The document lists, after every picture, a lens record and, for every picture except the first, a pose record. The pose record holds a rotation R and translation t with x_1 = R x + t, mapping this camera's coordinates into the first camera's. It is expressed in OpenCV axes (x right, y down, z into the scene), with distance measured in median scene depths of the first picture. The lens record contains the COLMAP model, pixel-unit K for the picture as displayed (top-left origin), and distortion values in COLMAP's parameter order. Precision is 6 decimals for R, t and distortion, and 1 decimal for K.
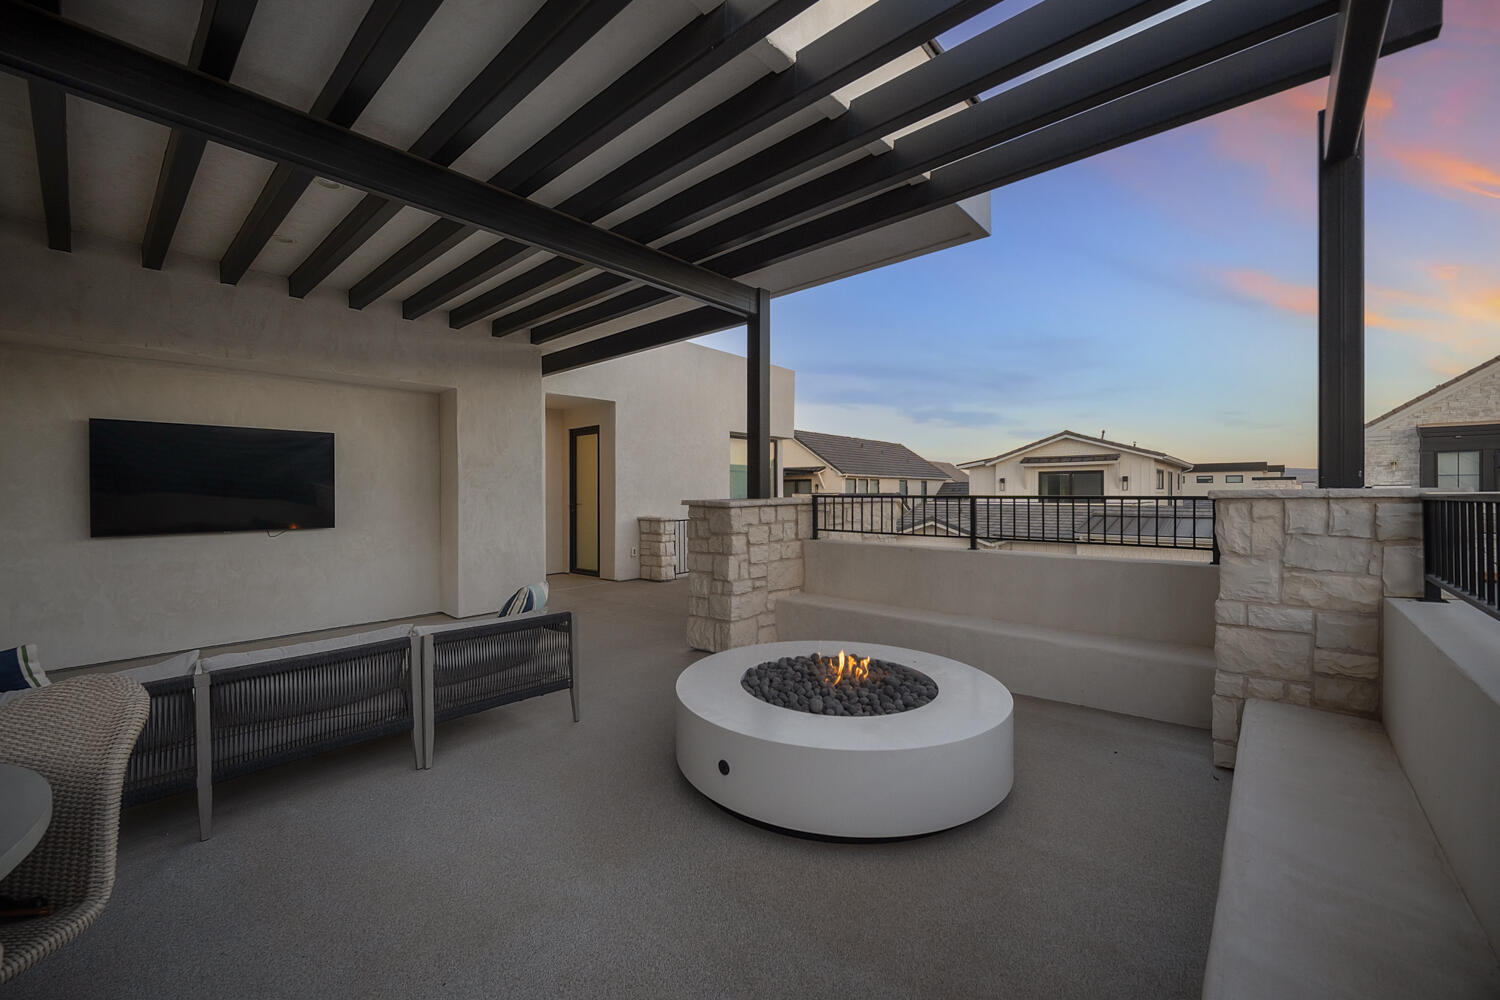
lens RADIAL K [[593.2, 0, 735.4], [0, 593.2, 497.9], [0, 0, 1]] dist [0.001431, -0.000085]
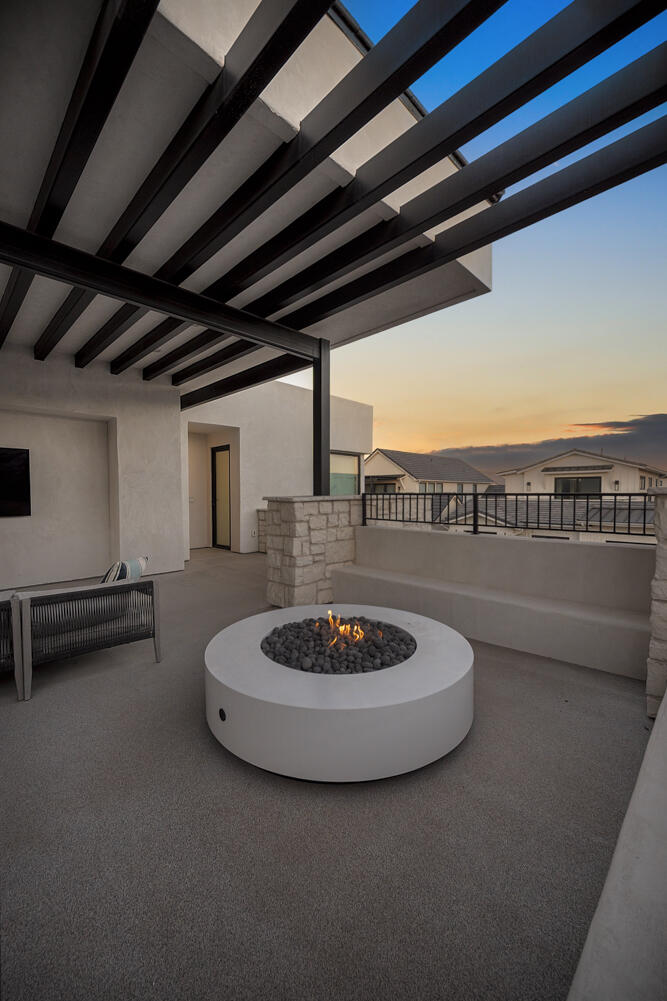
lens RADIAL K [[398.7, 0, 328.7], [0, 398.7, 503.6], [0, 0, 1]] dist [-0.002544, 0.000001]
pose [[0.998663, 0.001671, -0.051667, 0.102403], [-0.000675, 0.999813, 0.019302, 0.001782], [0.051689, -0.019242, 0.998478, 0.085854]]
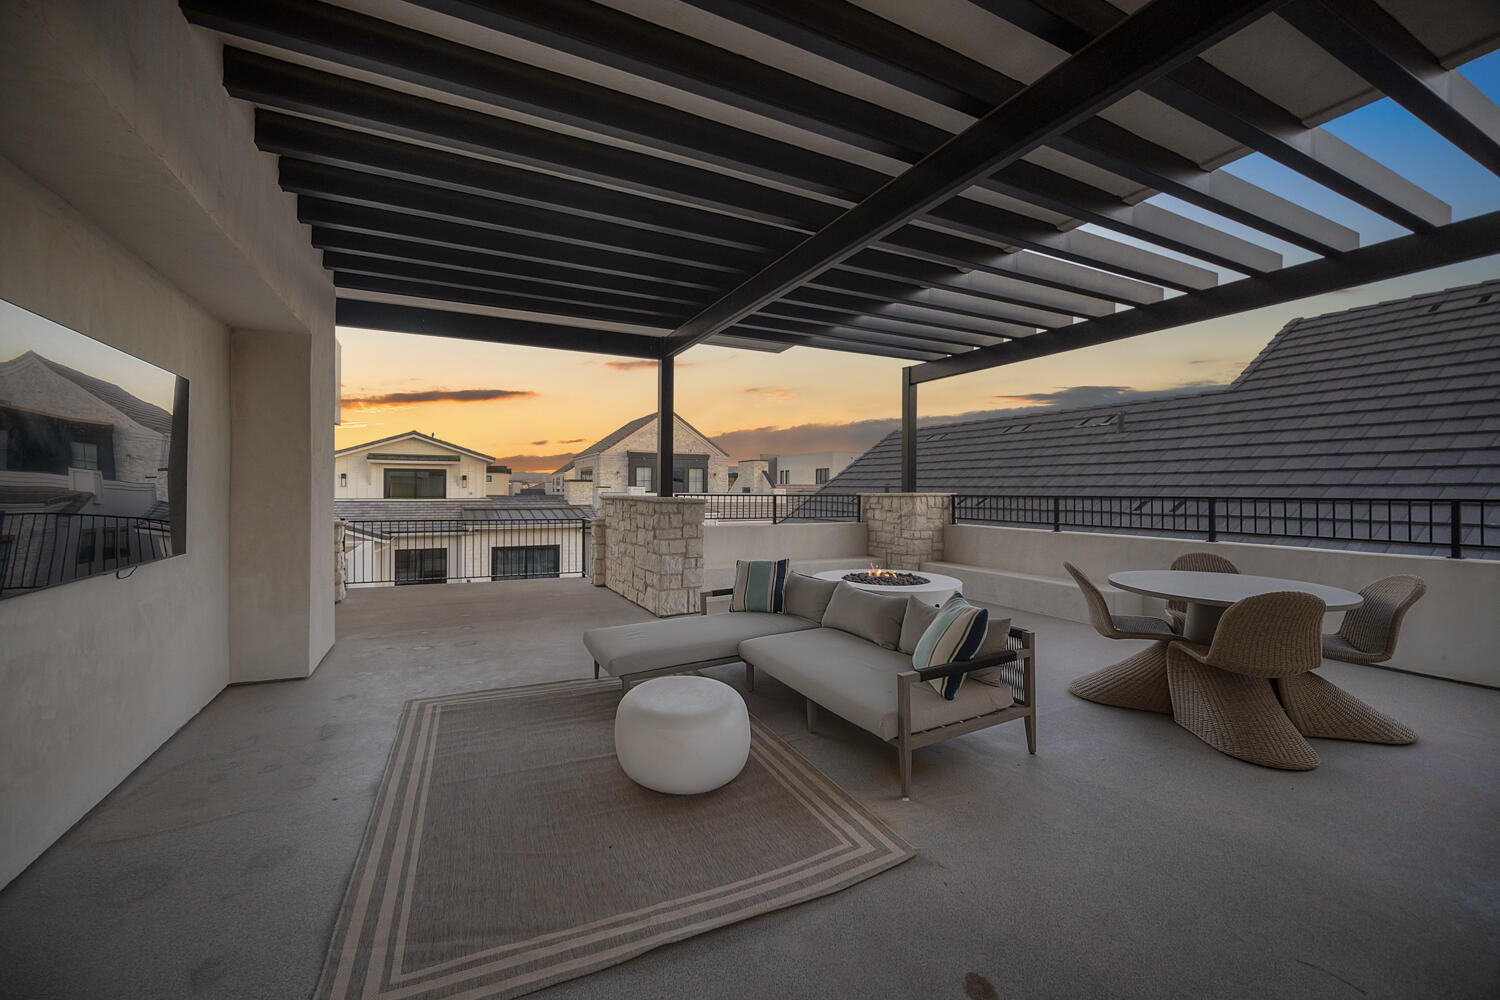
lens RADIAL K [[593.2, 0, 735.4], [0, 593.2, 497.9], [0, 0, 1]] dist [0.001431, -0.000085]
pose [[0.374998, -0.007067, 0.926999, -1.102389], [0.000426, 0.999972, 0.007451, -0.005398], [-0.927025, -0.002399, 0.374991, 0.369501]]
